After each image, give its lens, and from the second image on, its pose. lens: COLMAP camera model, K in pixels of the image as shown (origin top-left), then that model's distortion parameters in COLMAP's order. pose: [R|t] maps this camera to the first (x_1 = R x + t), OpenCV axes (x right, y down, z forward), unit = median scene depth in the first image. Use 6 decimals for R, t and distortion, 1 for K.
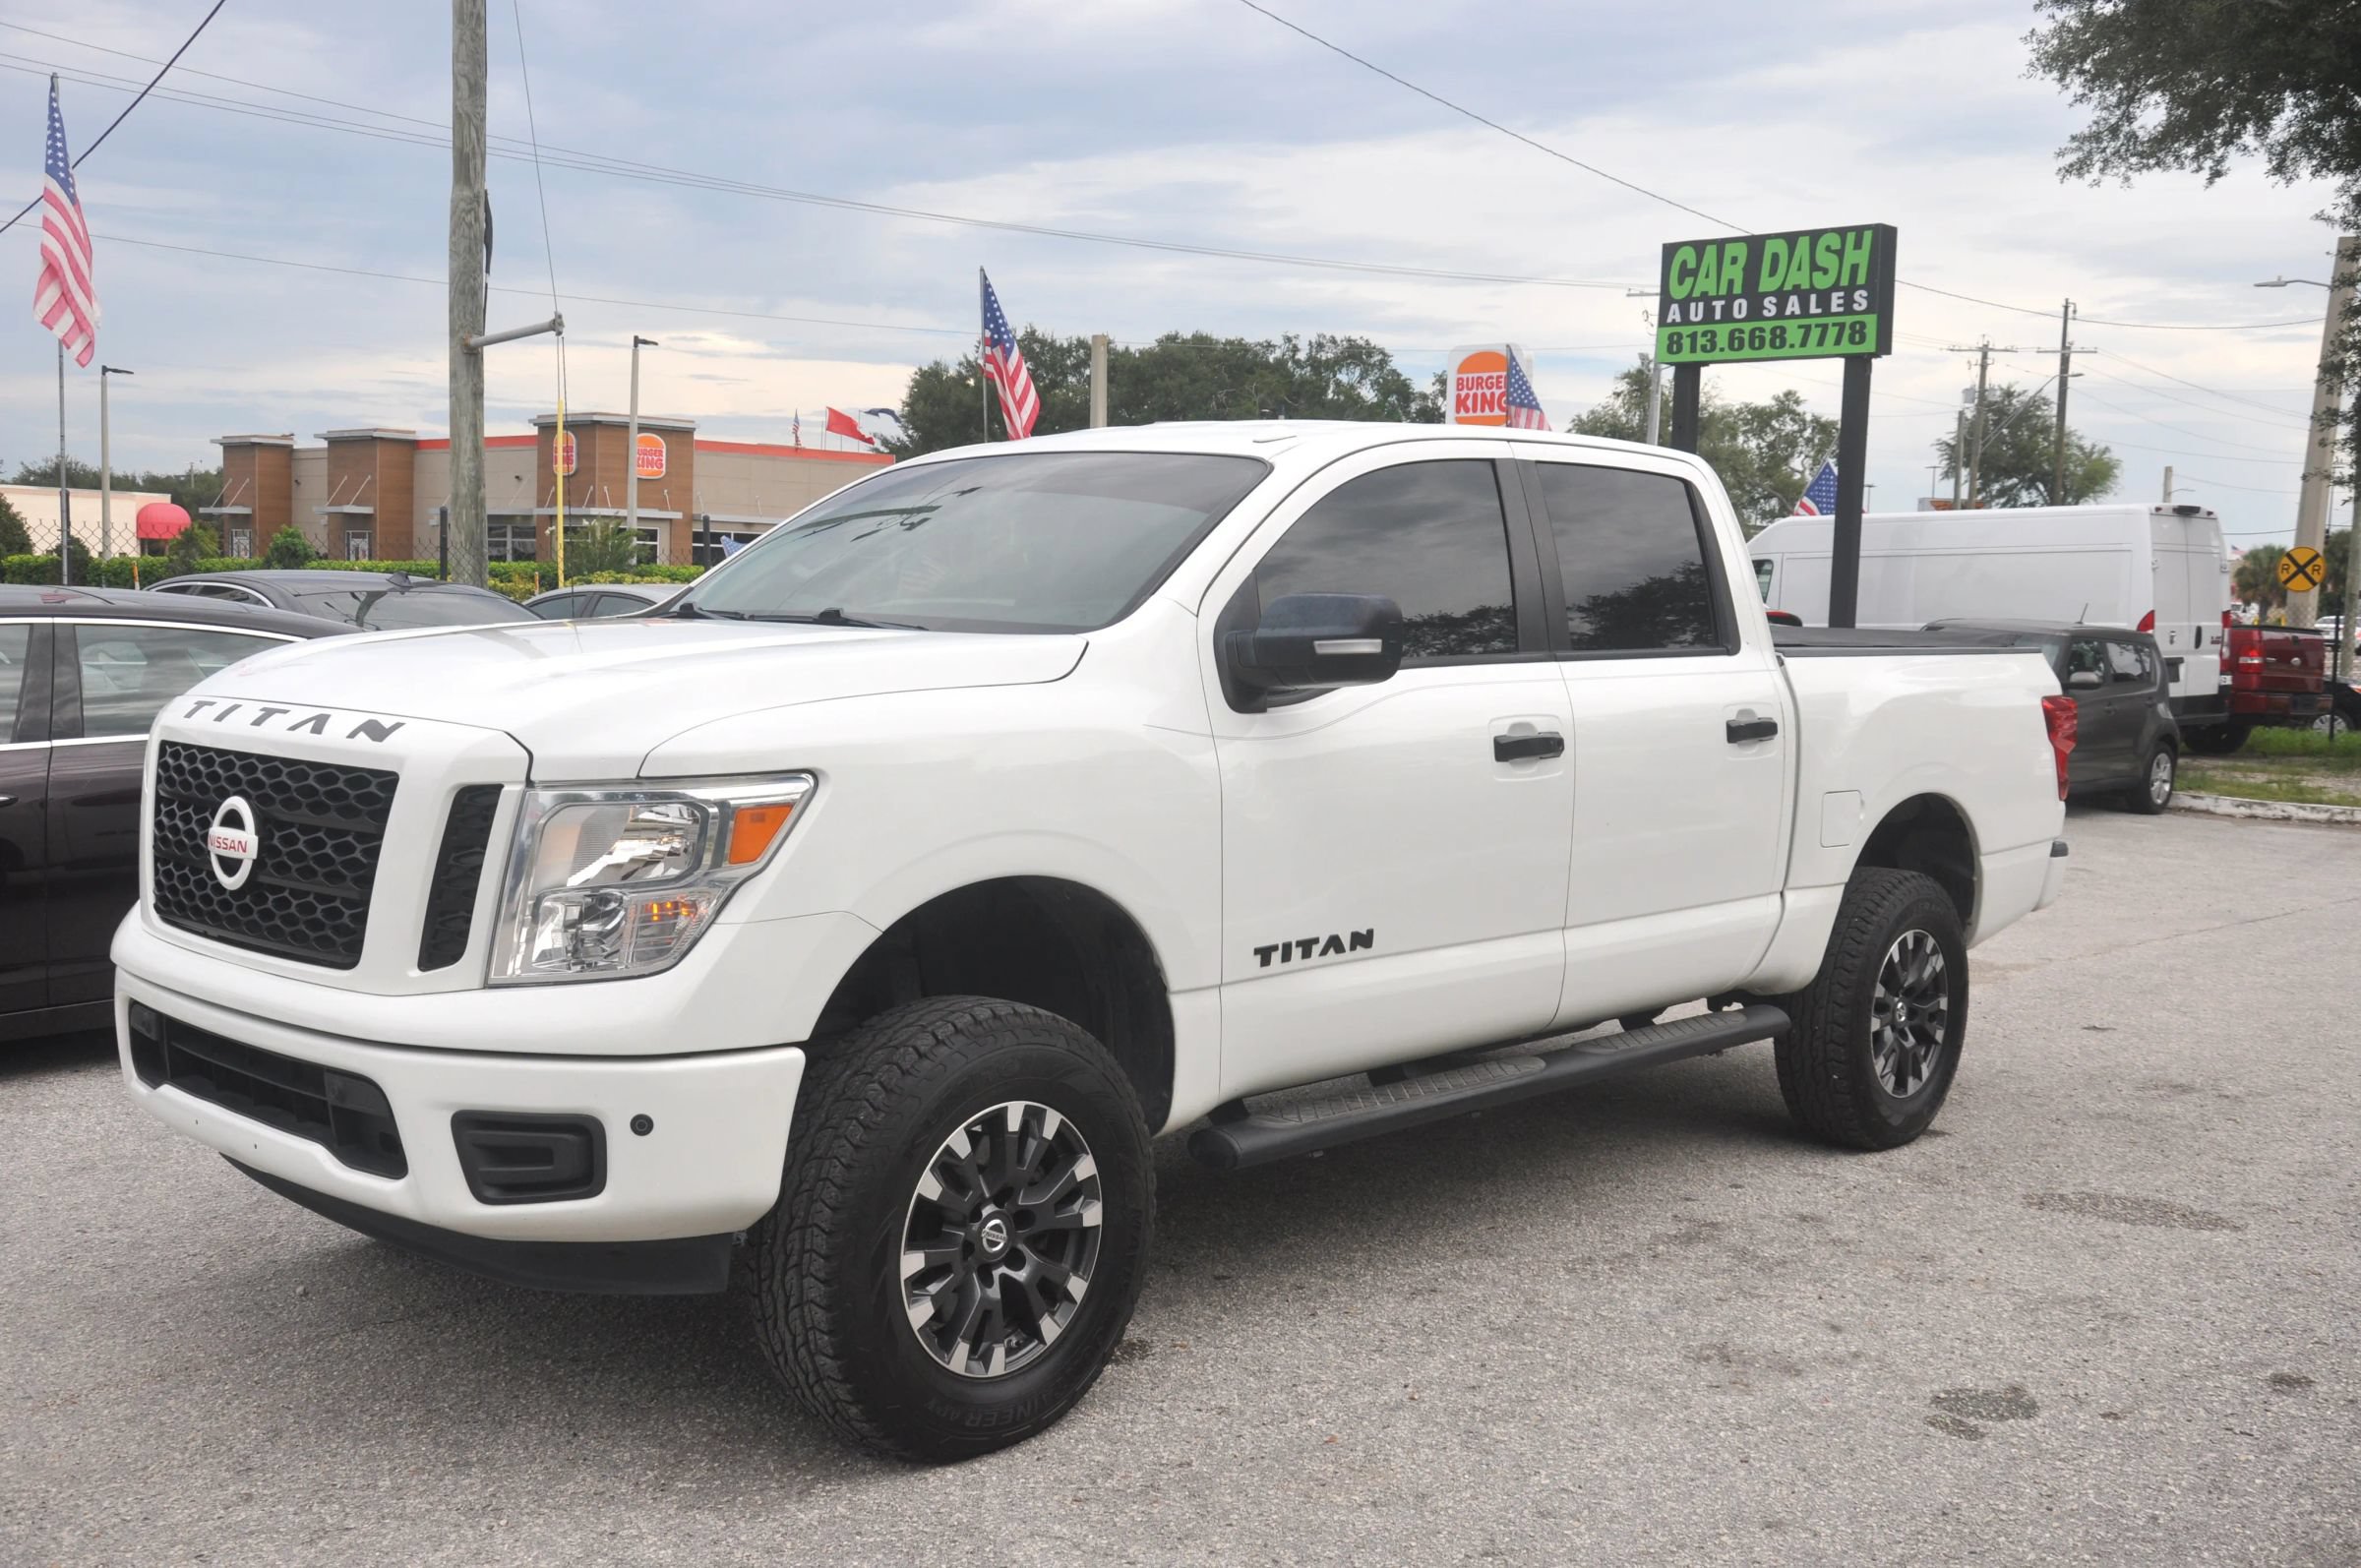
lens RADIAL K [[2337.5, 0, 1190.1], [0, 2337.5, 803.8], [0, 0, 1]] dist [-0.082647, 0.264119]
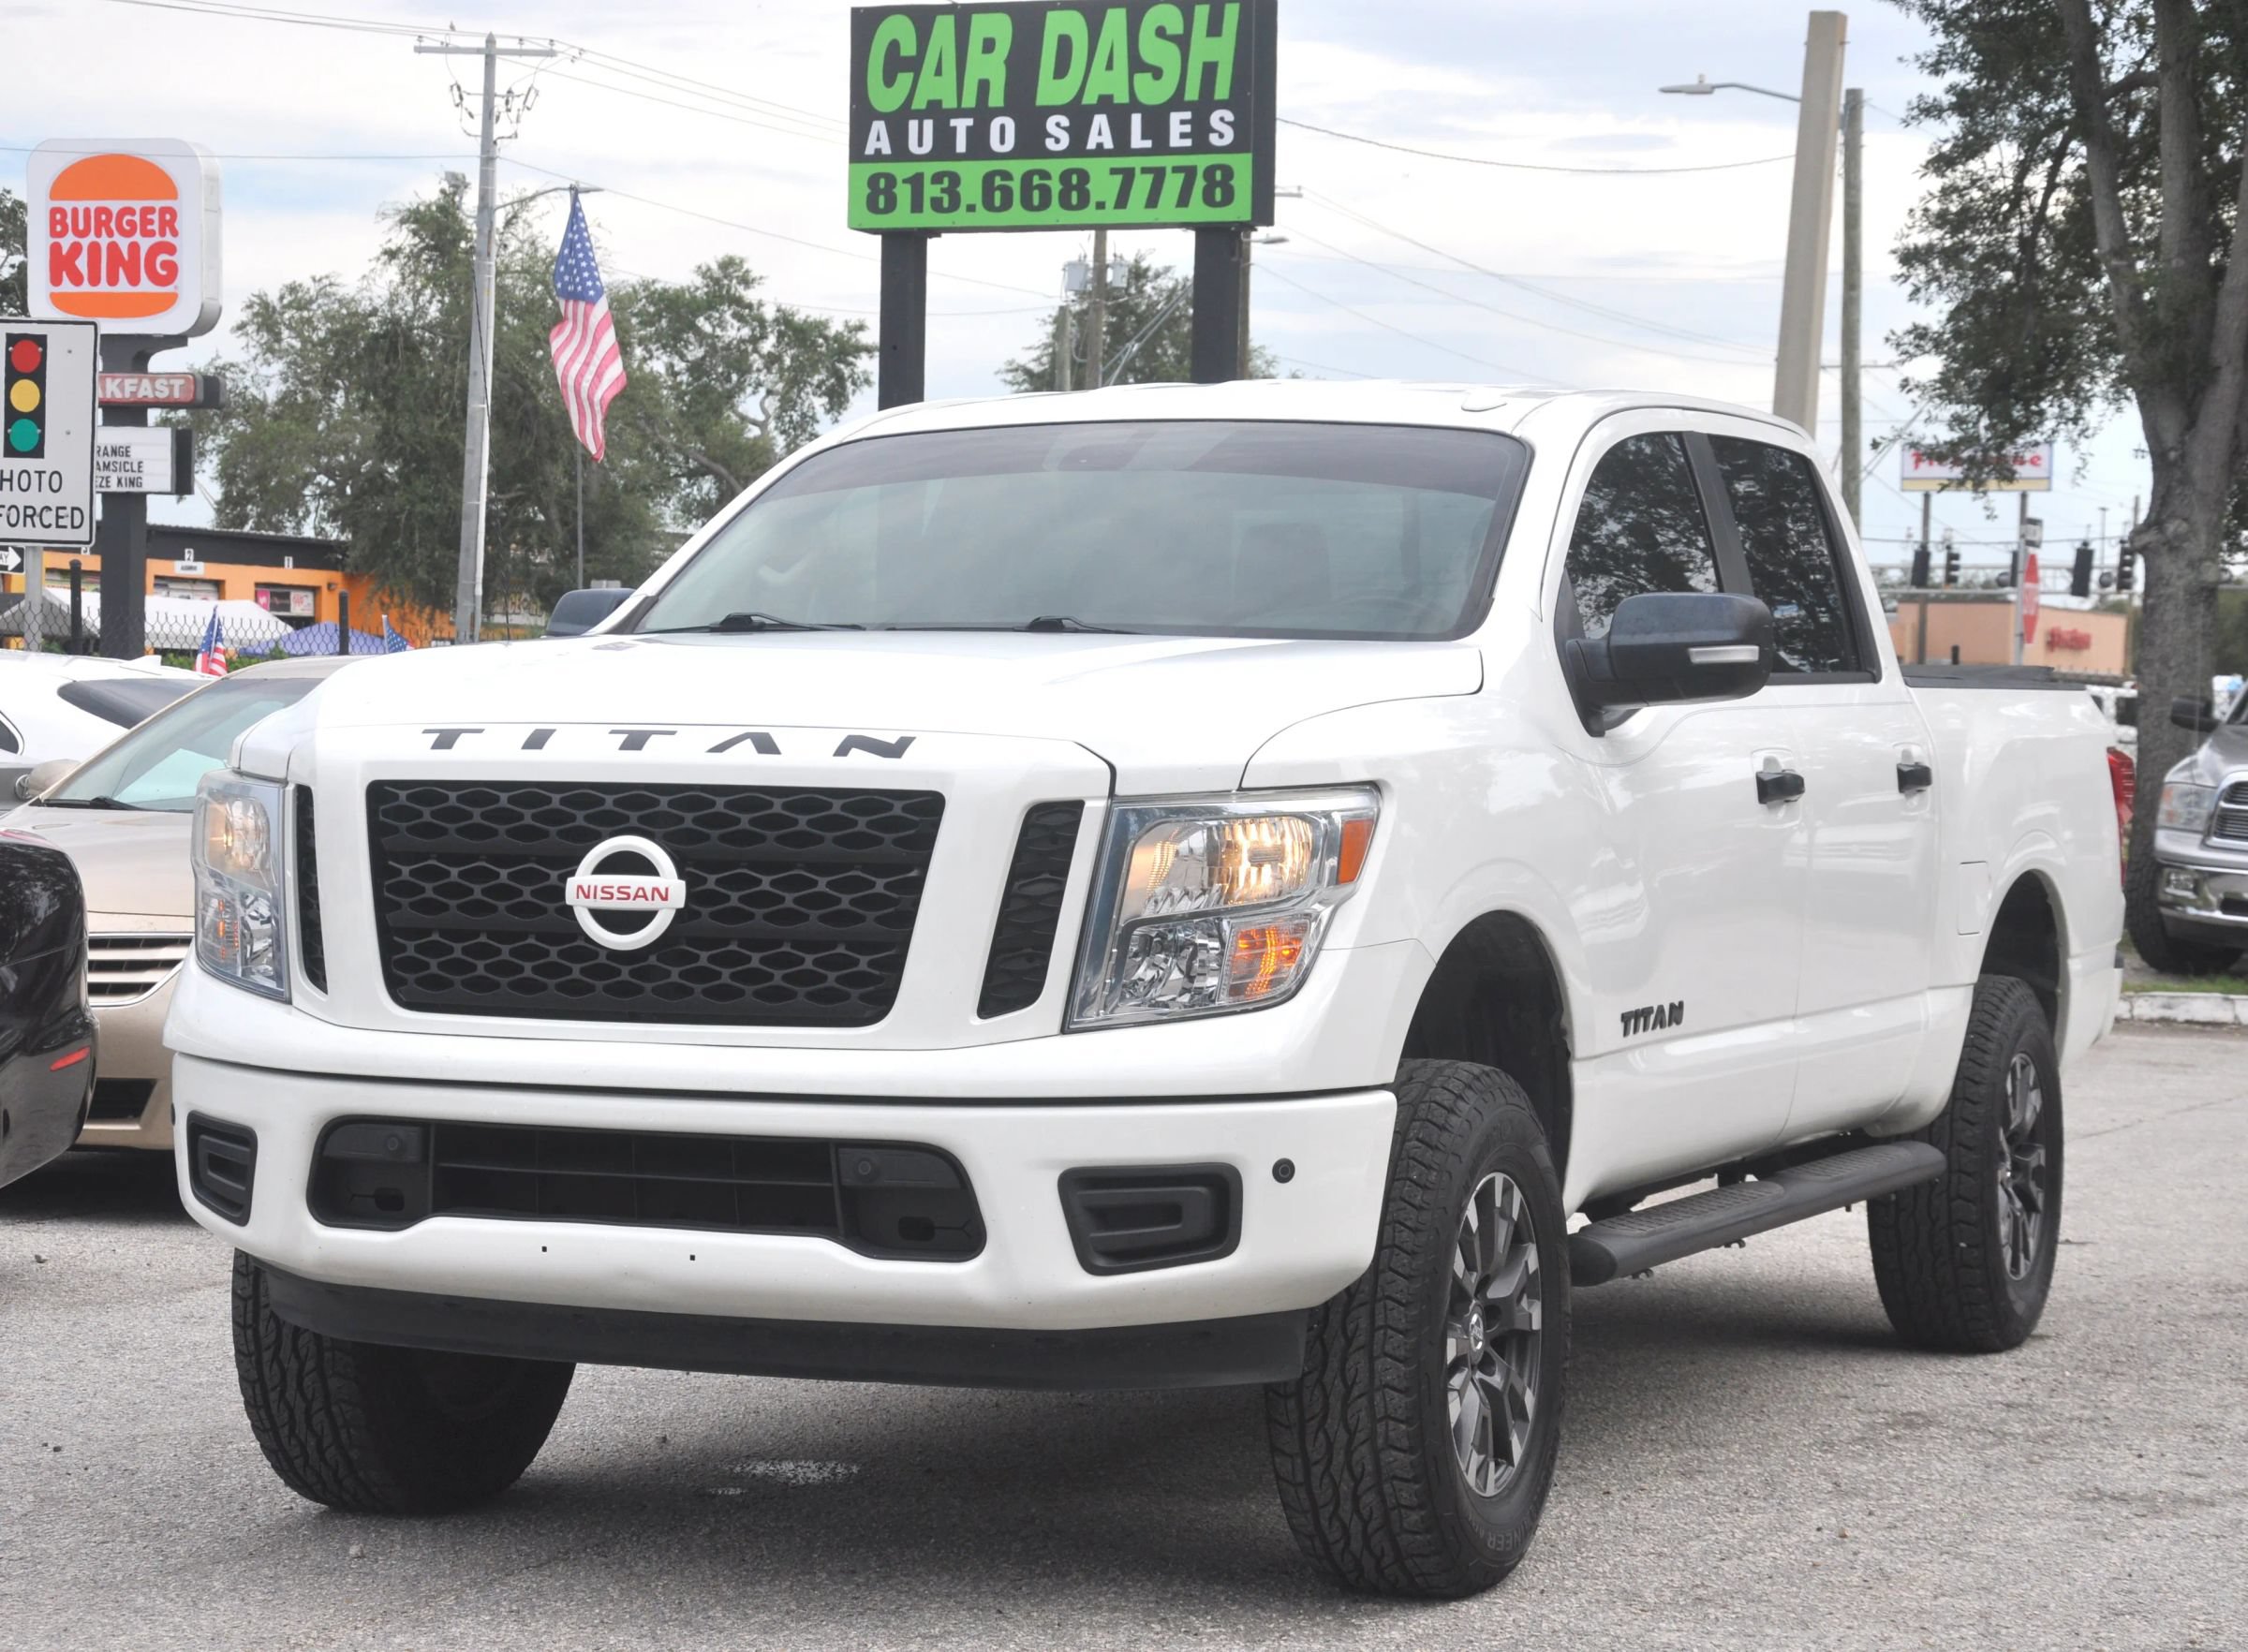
lens RADIAL K [[5054.8, 0, 1162.4], [0, 5054.8, 858.9], [0, 0, 1]] dist [0.341586, 0.813460]
pose [[0.935845, -0.020012, 0.351844, -0.520103], [0.039259, 0.998092, -0.047654, 0.058703], [-0.350219, 0.058410, 0.934845, -0.442595]]
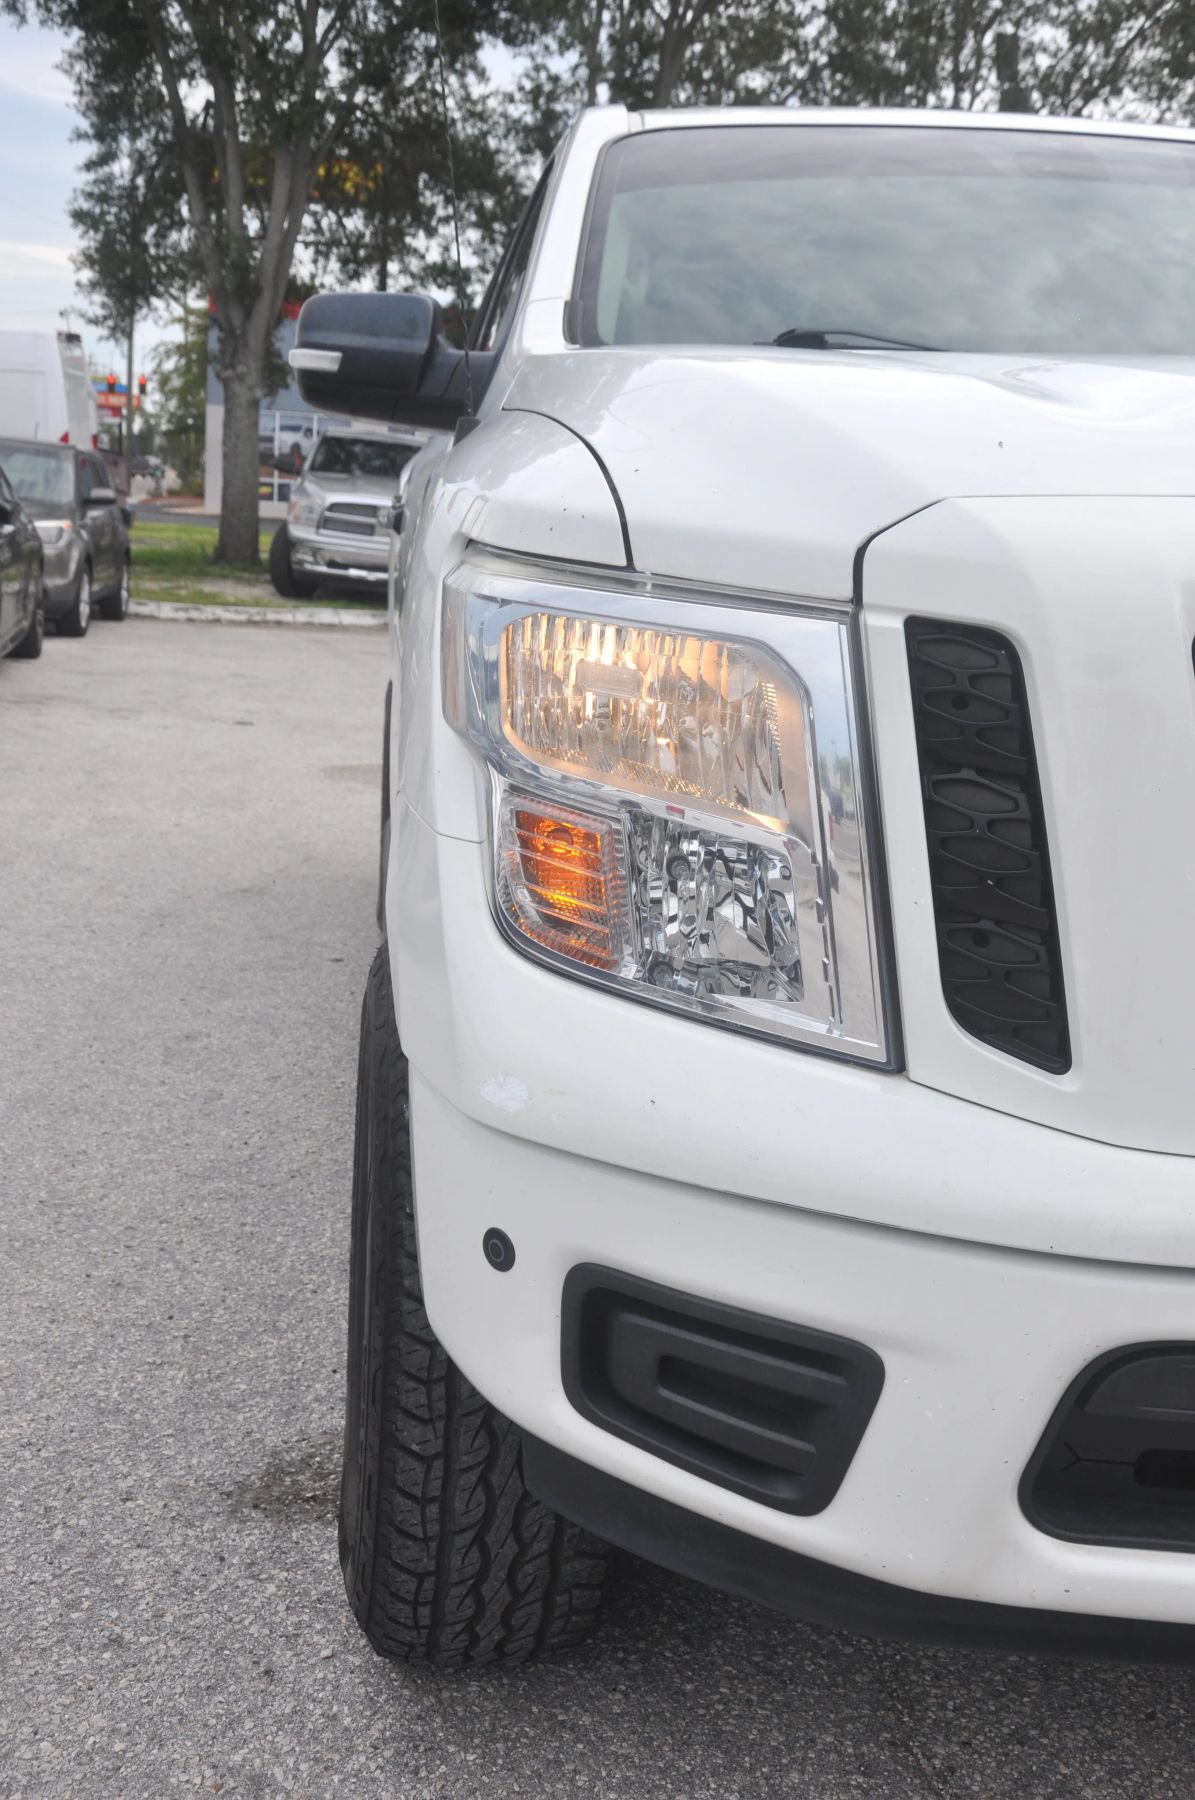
lens RADIAL K [[2012.8, 0, 597.5], [0, 2012.8, 900.0], [0, 0, 1]] dist [-0.069496, 0.472347]
pose [[0.649320, -0.140184, 0.747484, -0.482984], [0.030913, 0.986918, 0.158235, -0.024306], [-0.759887, -0.079638, 0.645159, 0.569987]]
